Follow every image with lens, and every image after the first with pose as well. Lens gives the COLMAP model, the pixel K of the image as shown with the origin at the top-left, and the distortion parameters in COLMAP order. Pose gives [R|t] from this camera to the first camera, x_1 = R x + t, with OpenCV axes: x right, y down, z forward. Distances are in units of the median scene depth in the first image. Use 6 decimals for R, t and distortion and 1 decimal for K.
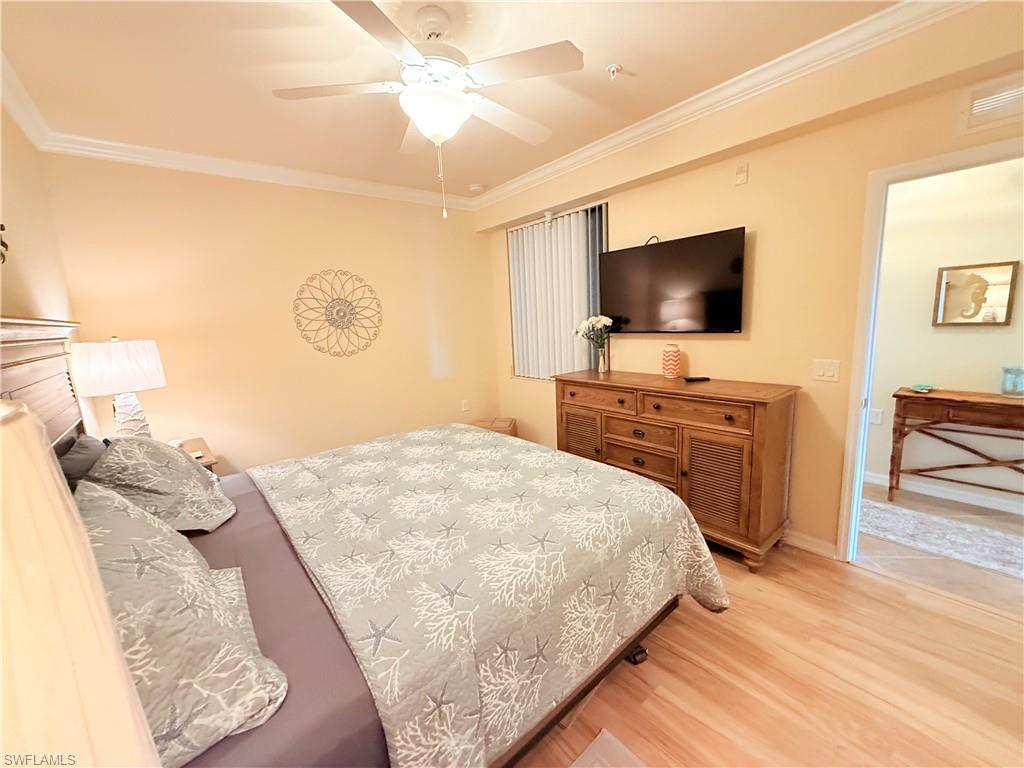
lens RADIAL K [[409.7, 0, 512.0], [0, 409.7, 384.0], [0, 0, 1]] dist [0.001565, 0.000108]
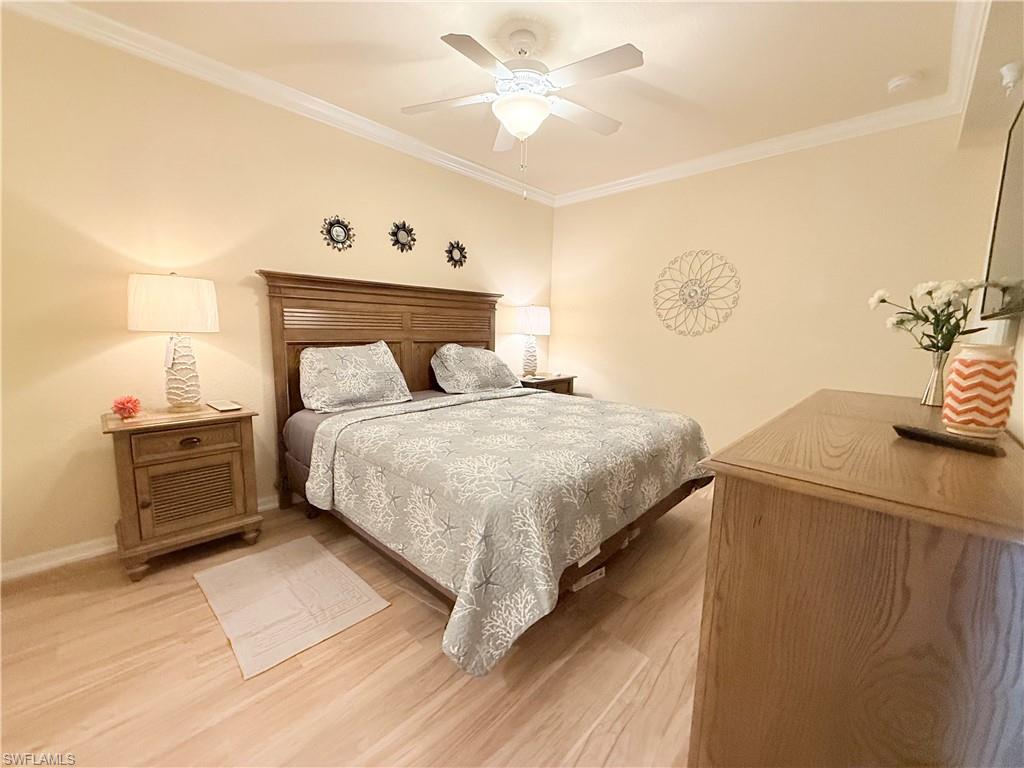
lens RADIAL K [[409.7, 0, 512.0], [0, 409.7, 384.0], [0, 0, 1]] dist [0.001565, 0.000108]
pose [[0.103553, 0.193199, -0.975680, 0.597516], [-0.192346, 0.966326, 0.170932, -0.043140], [0.975848, 0.169967, 0.137227, 0.471628]]
